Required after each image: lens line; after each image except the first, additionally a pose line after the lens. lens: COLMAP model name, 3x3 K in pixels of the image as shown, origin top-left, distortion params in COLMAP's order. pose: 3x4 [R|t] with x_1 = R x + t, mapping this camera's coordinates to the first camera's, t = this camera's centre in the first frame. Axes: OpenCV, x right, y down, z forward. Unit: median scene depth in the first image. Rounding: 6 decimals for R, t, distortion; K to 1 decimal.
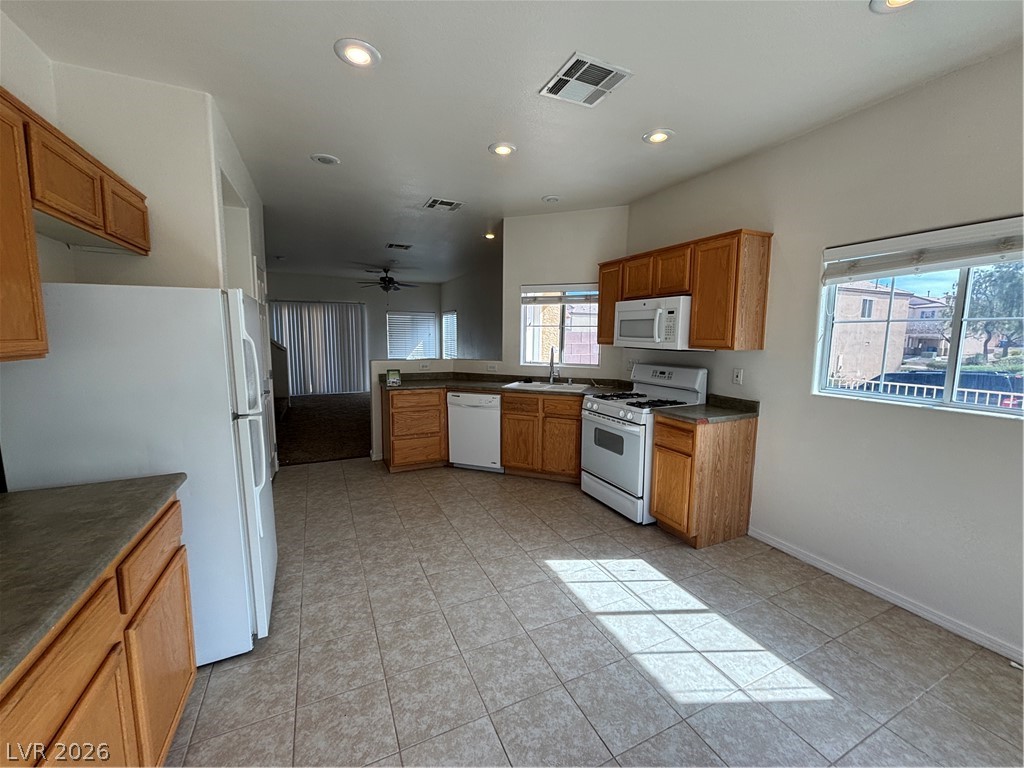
lens RADIAL K [[412.1, 0, 512.9], [0, 412.1, 385.7], [0, 0, 1]] dist [0.001146, 0.000145]
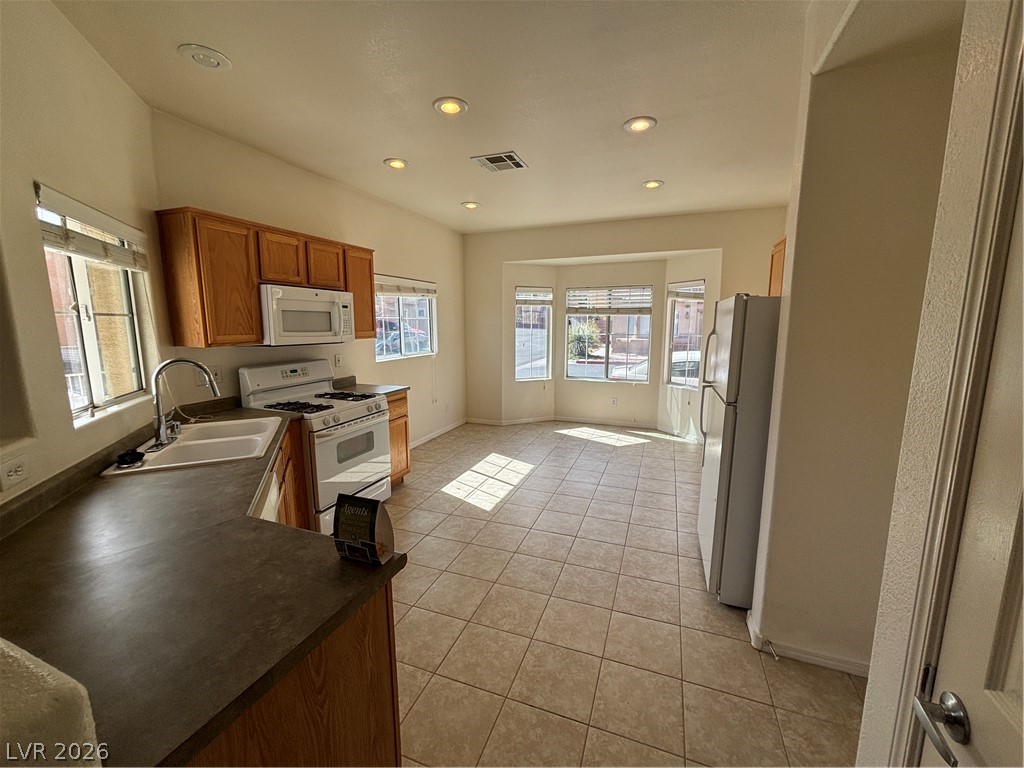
lens RADIAL K [[412.1, 0, 515.6], [0, 412.1, 383.9], [0, 0, 1]] dist [0.001146, 0.000145]
pose [[-0.700234, -0.116384, 0.704363, -0.916110], [0.084009, 0.966335, 0.243187, -0.273633], [-0.708954, 0.229461, -0.666883, 1.906213]]
